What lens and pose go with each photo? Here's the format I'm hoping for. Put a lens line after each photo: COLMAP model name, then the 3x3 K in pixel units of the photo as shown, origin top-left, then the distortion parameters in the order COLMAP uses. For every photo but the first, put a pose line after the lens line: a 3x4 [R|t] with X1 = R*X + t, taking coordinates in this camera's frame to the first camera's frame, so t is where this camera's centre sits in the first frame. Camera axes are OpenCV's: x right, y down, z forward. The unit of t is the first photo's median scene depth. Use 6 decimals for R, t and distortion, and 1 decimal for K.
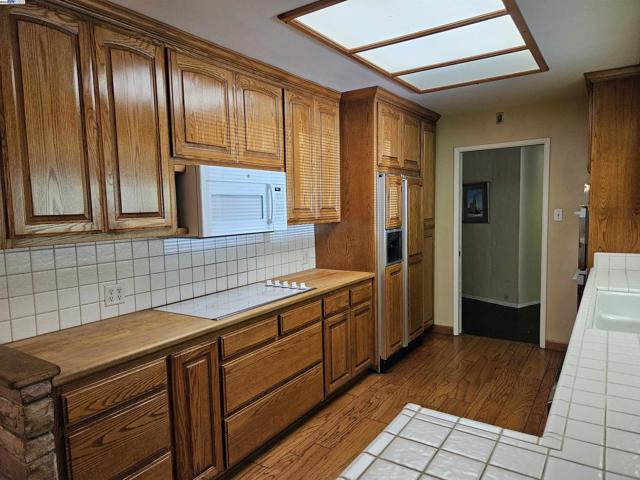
lens RADIAL K [[419.5, 0, 323.2], [0, 419.5, 242.9], [0, 0, 1]] dist [0.058484, -0.041051]
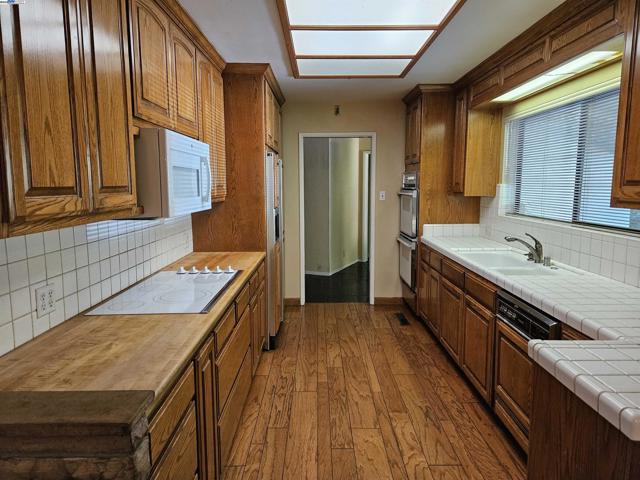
lens RADIAL K [[419.5, 0, 320.2], [0, 419.5, 234.4], [0, 0, 1]] dist [0.058484, -0.041051]
pose [[0.830859, -0.044318, 0.554715, -0.363363], [0.031122, 0.998964, 0.033194, 0.000669], [-0.555612, -0.010316, 0.831378, 0.106064]]
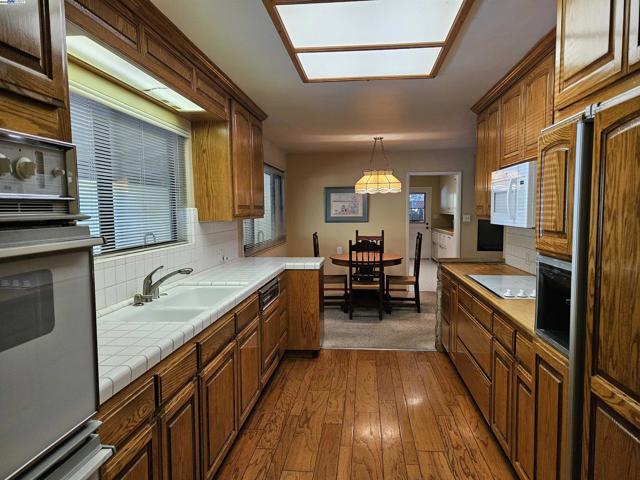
lens RADIAL K [[419.5, 0, 324.4], [0, 419.5, 240.3], [0, 0, 1]] dist [0.058484, -0.041051]
pose [[-0.884023, 0.060909, -0.463459, 0.633746], [-0.014566, 0.987403, 0.157552, -0.128413], [0.467217, 0.146031, -0.872000, 1.442750]]
